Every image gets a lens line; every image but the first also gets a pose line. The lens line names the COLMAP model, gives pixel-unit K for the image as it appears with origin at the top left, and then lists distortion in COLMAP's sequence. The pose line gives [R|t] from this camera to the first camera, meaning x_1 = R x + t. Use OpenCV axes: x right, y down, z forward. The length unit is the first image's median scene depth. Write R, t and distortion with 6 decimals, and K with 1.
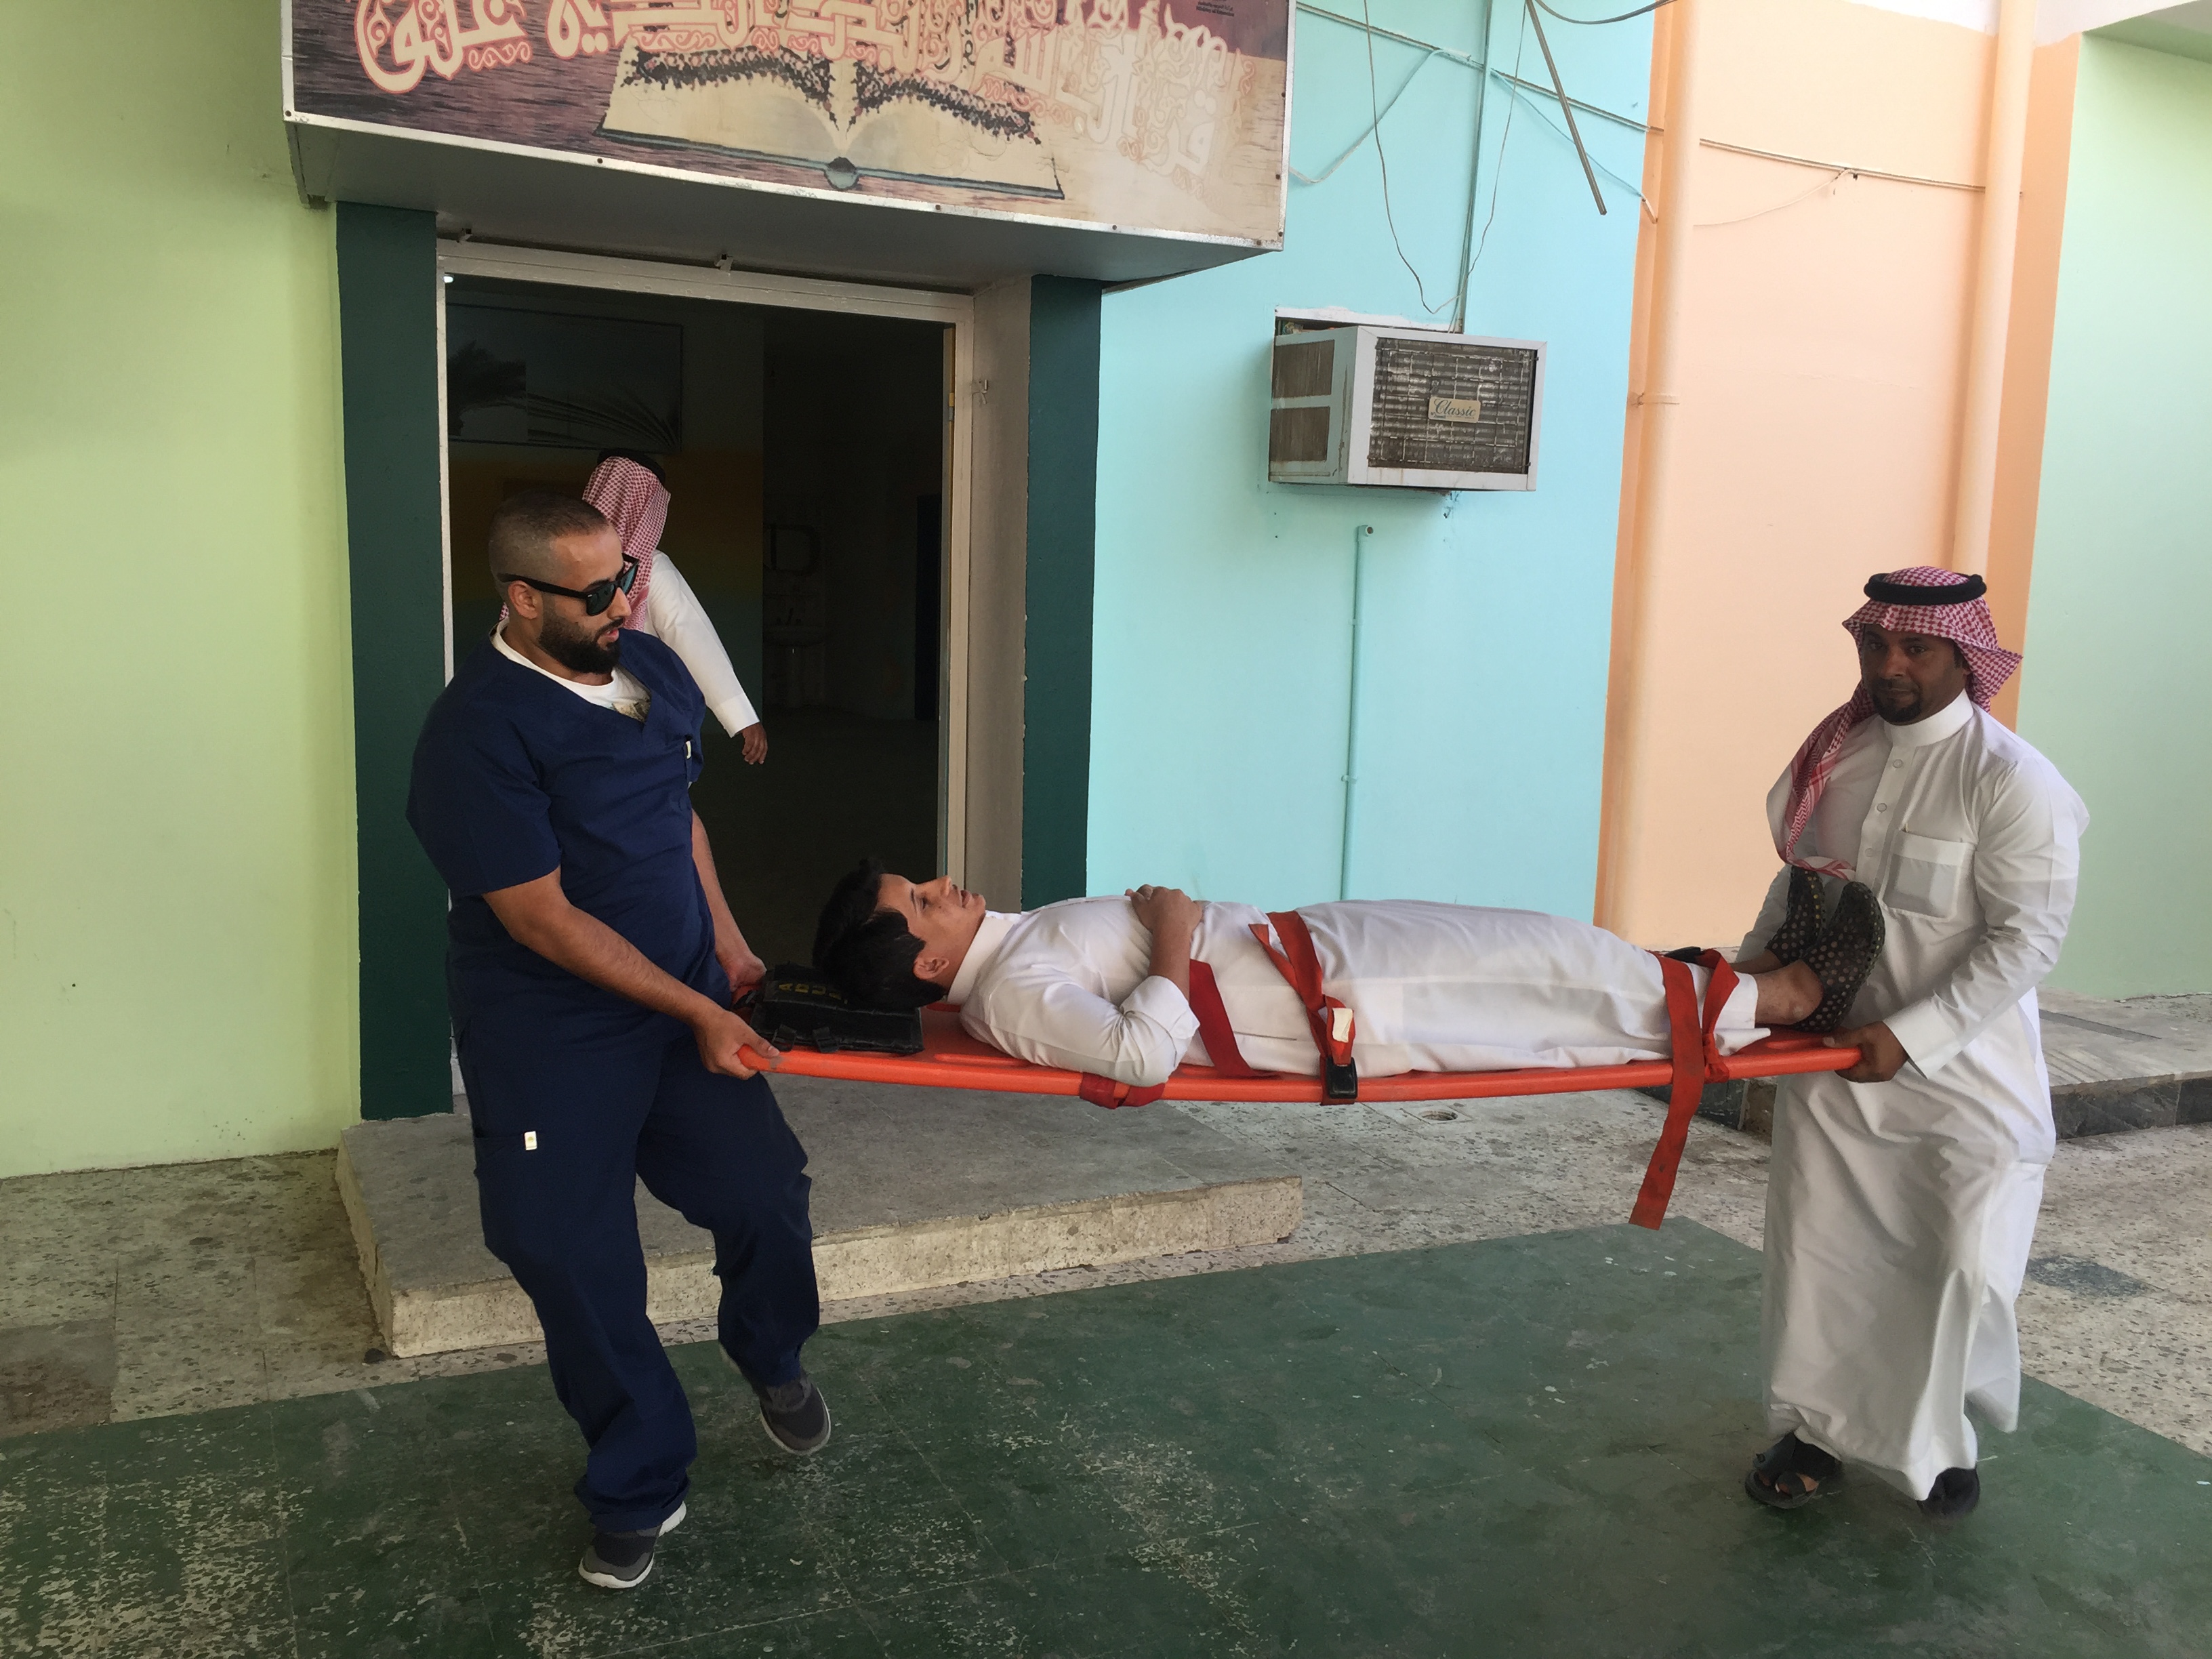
lens RADIAL K [[1872.4, 0, 1101.2], [0, 1872.4, 831.5], [0, 0, 1]] dist [0.068764, -0.033532]
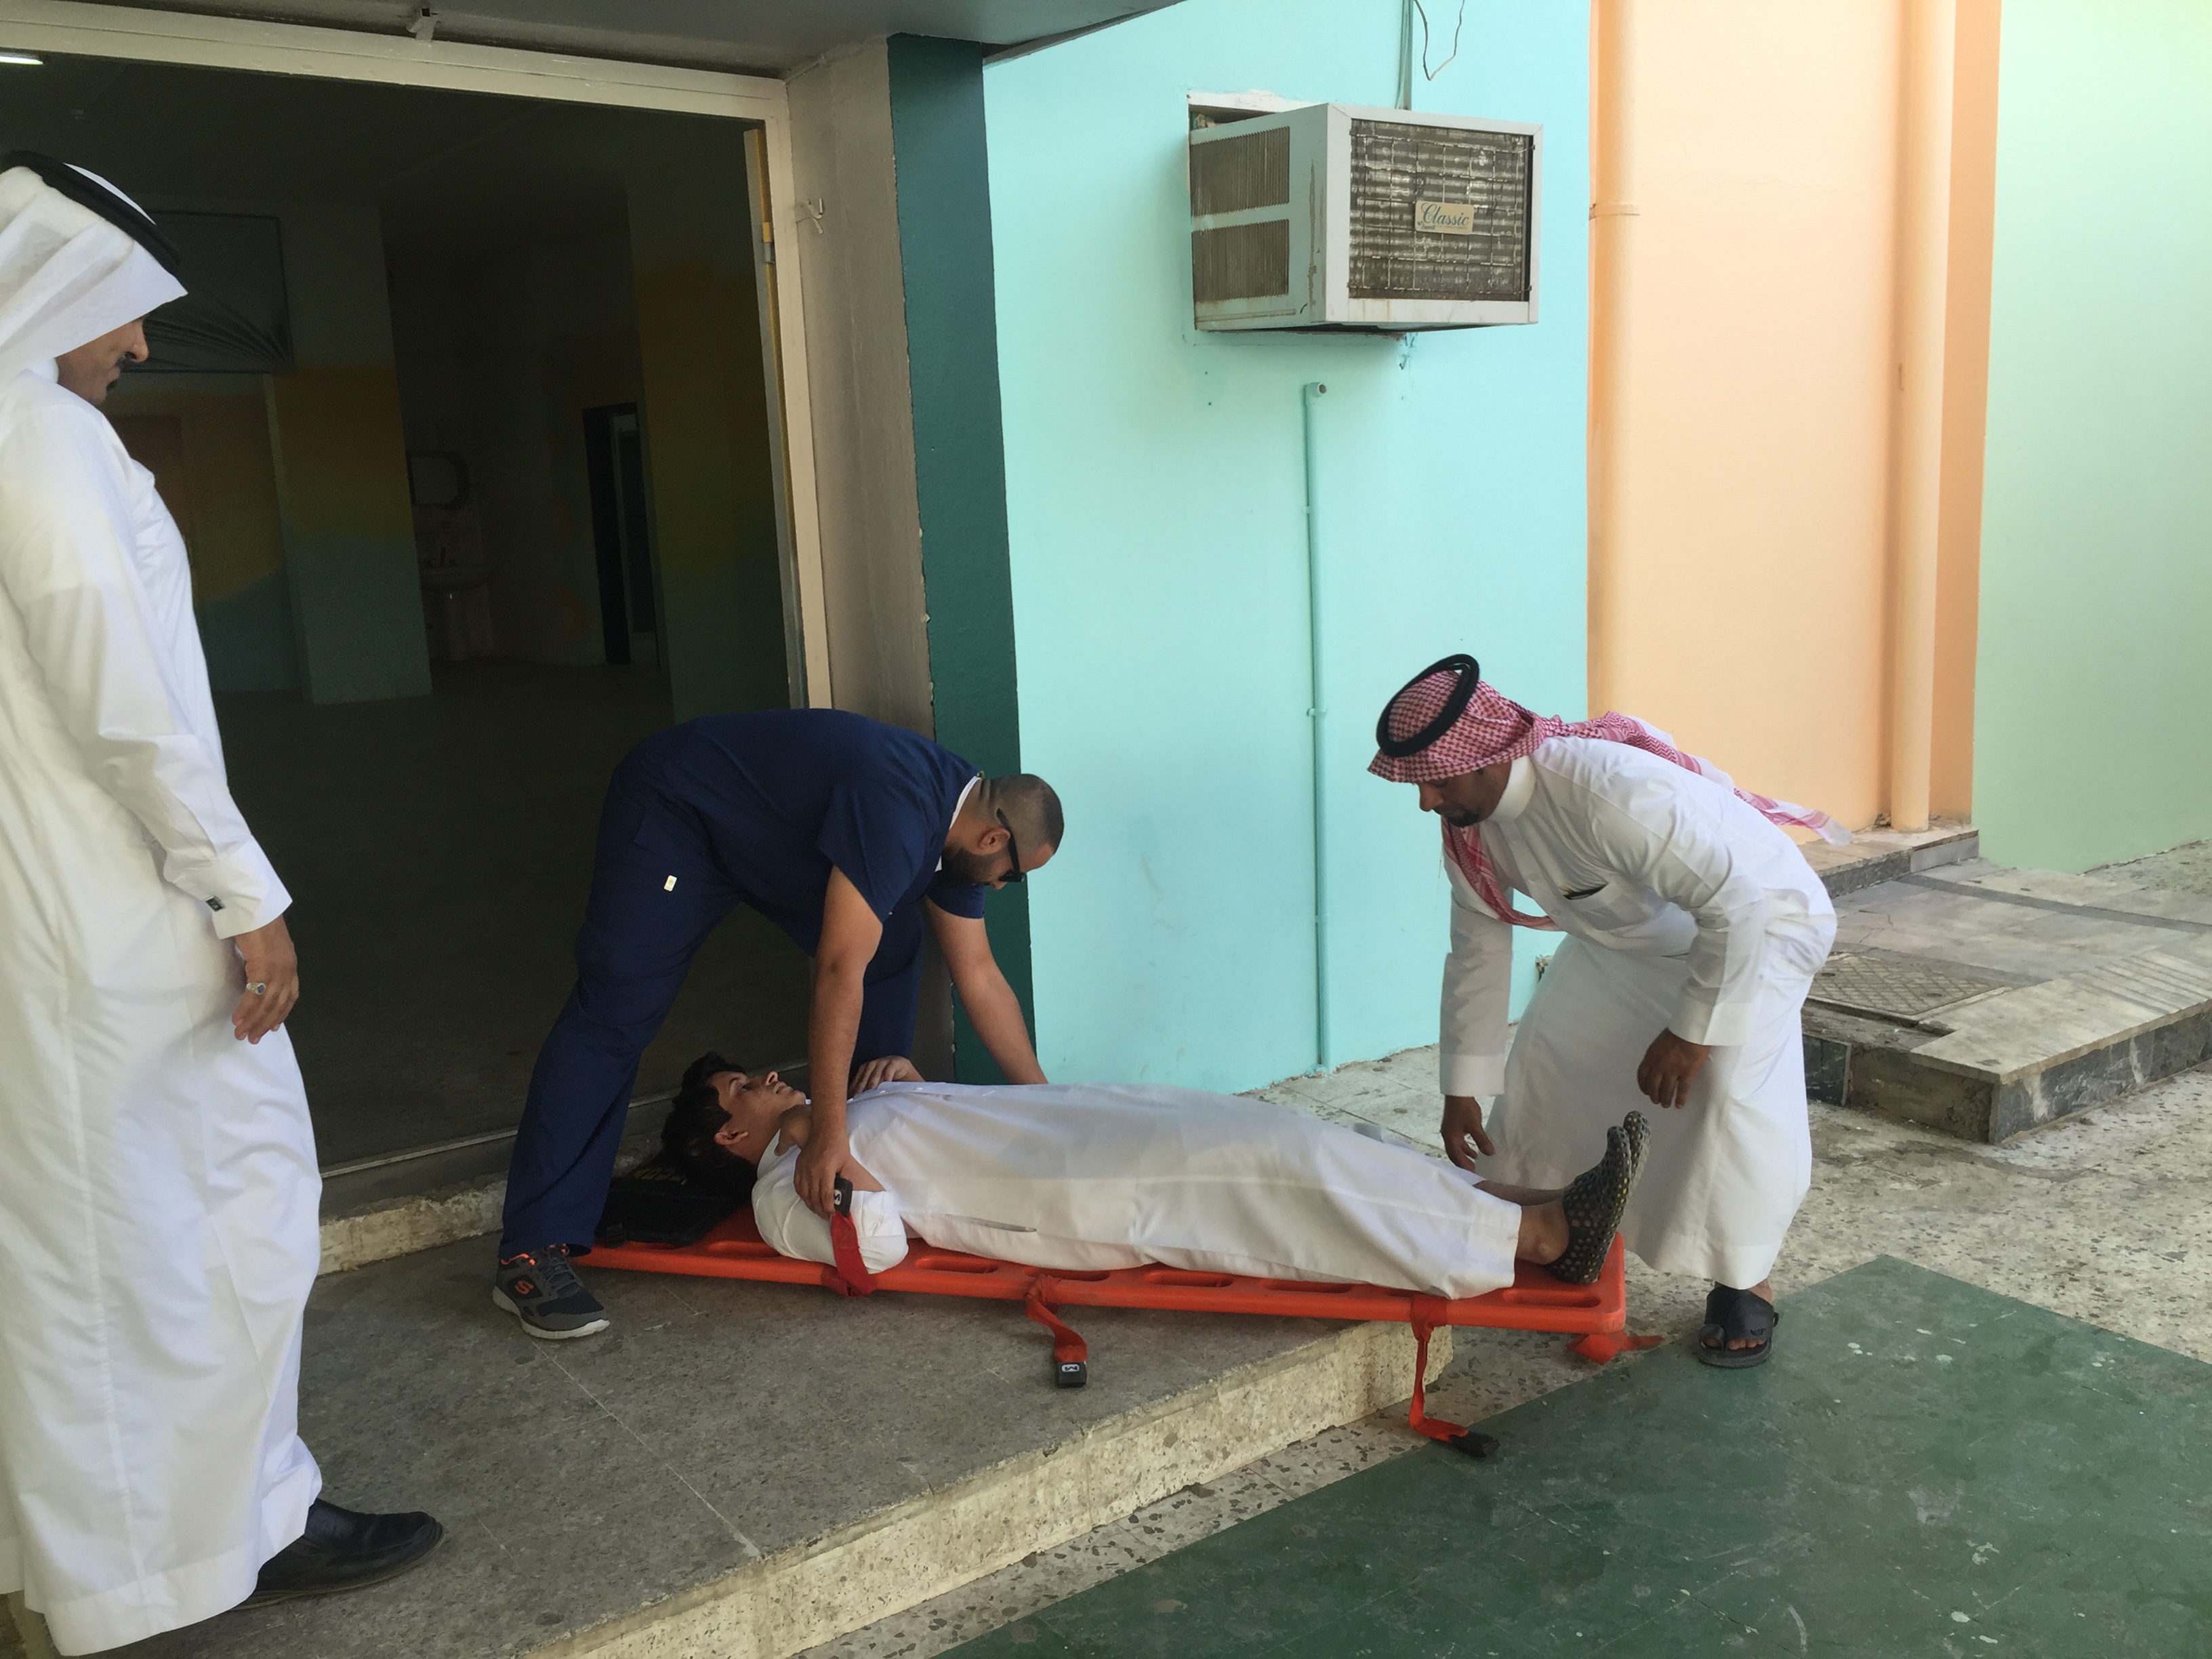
lens RADIAL K [[1872.4, 0, 1113.2], [0, 1872.4, 830.8], [0, 0, 1]] dist [0.068764, -0.033532]
pose [[0.979158, -0.098756, 0.177472, -0.103365], [0.090001, 0.994324, 0.056745, -0.034226], [-0.182069, -0.039589, 0.982488, 0.271431]]
